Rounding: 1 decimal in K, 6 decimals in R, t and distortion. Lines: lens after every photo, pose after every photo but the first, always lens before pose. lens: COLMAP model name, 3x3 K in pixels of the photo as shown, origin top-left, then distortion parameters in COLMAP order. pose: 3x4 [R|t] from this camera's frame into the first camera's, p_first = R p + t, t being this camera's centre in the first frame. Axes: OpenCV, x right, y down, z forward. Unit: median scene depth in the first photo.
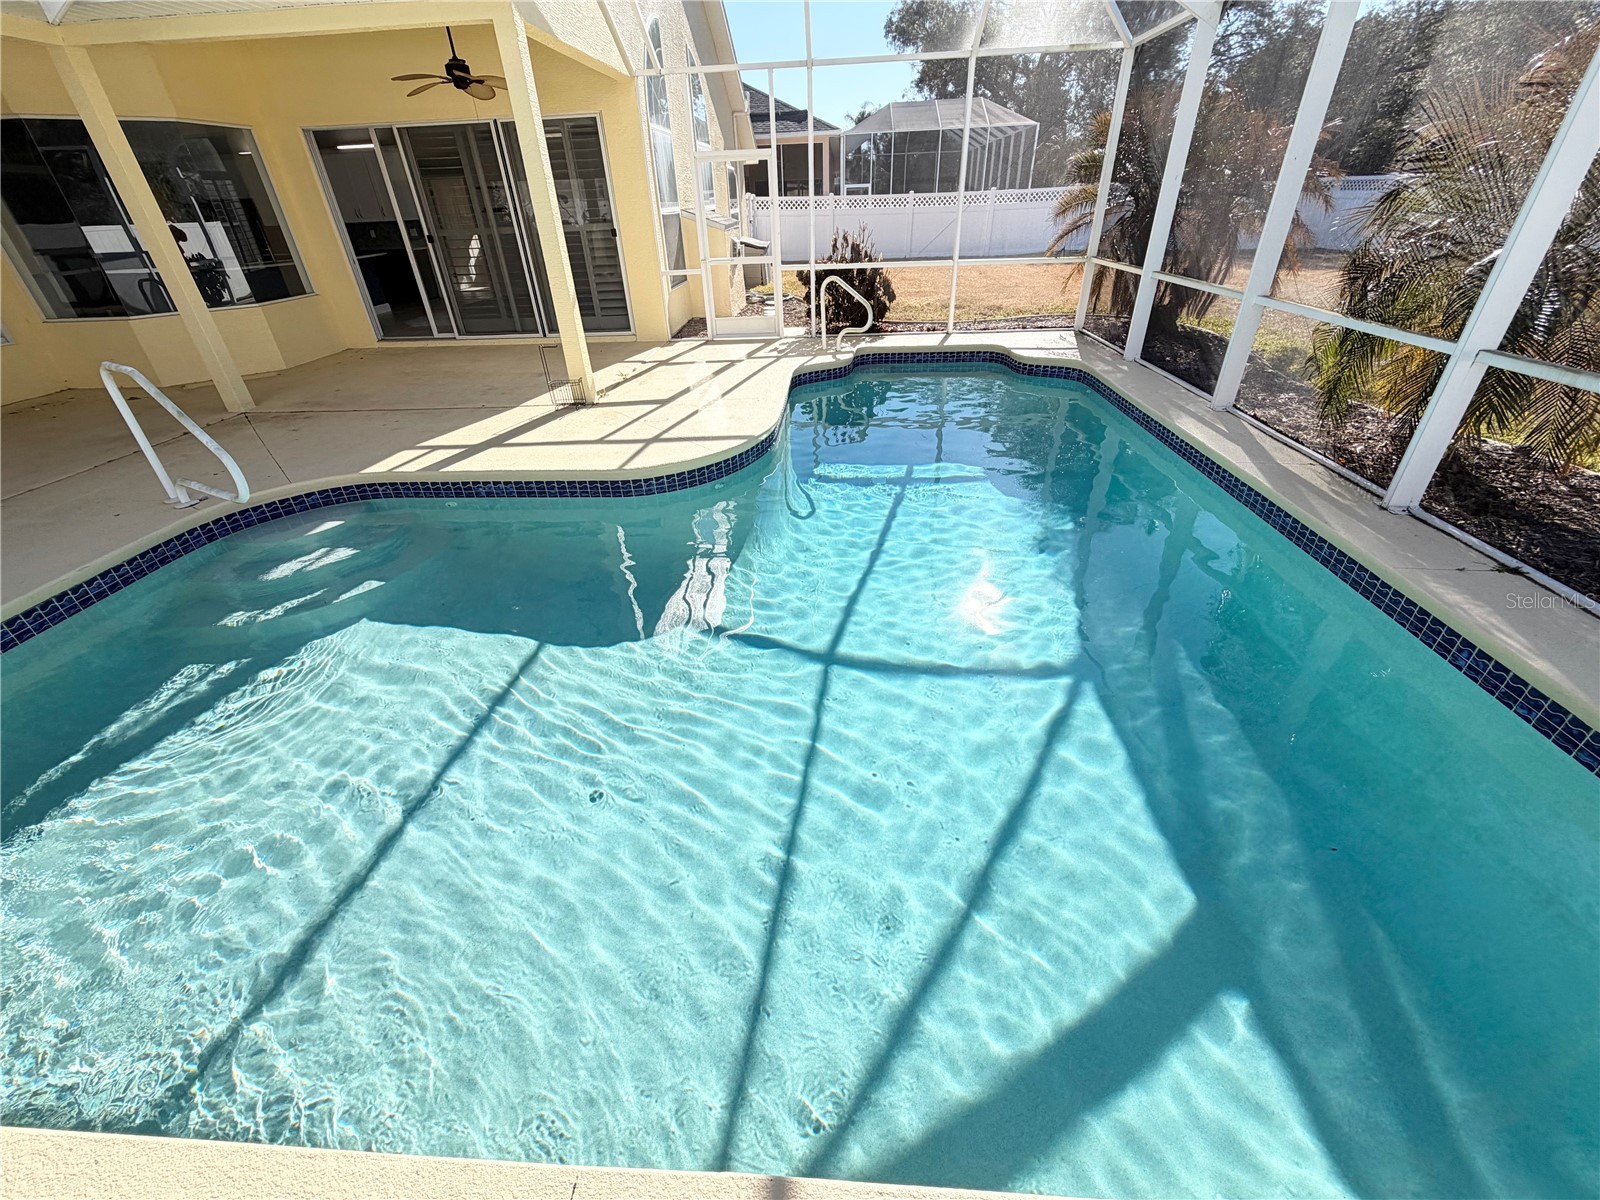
lens RADIAL K [[634.8, 0, 807.9], [0, 634.8, 604.8], [0, 0, 1]] dist [-0.005553, 0.001408]
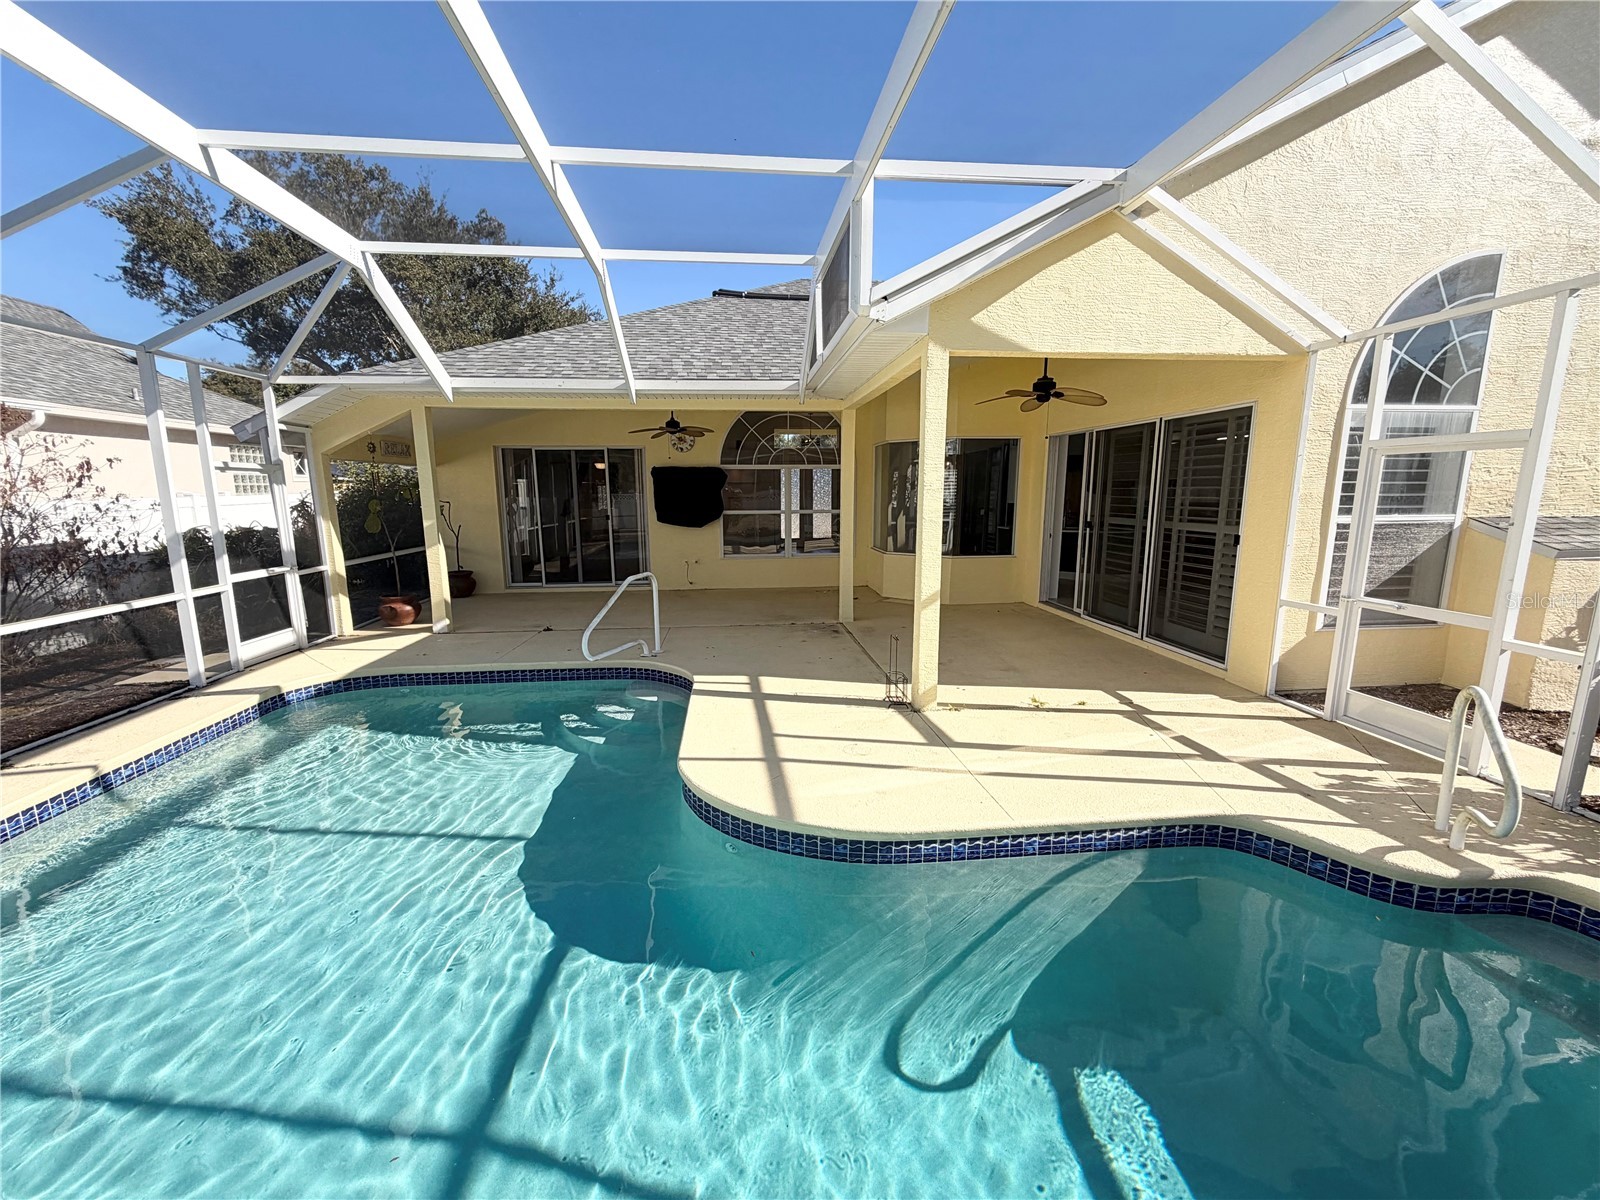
lens RADIAL K [[634.8, 0, 796.8], [0, 634.8, 599.8], [0, 0, 1]] dist [-0.005553, 0.001408]
pose [[0.111403, 0.201856, -0.973059, 0.559299], [-0.523330, 0.844303, 0.115232, -0.566418], [0.844816, 0.496394, 0.199696, 0.759980]]
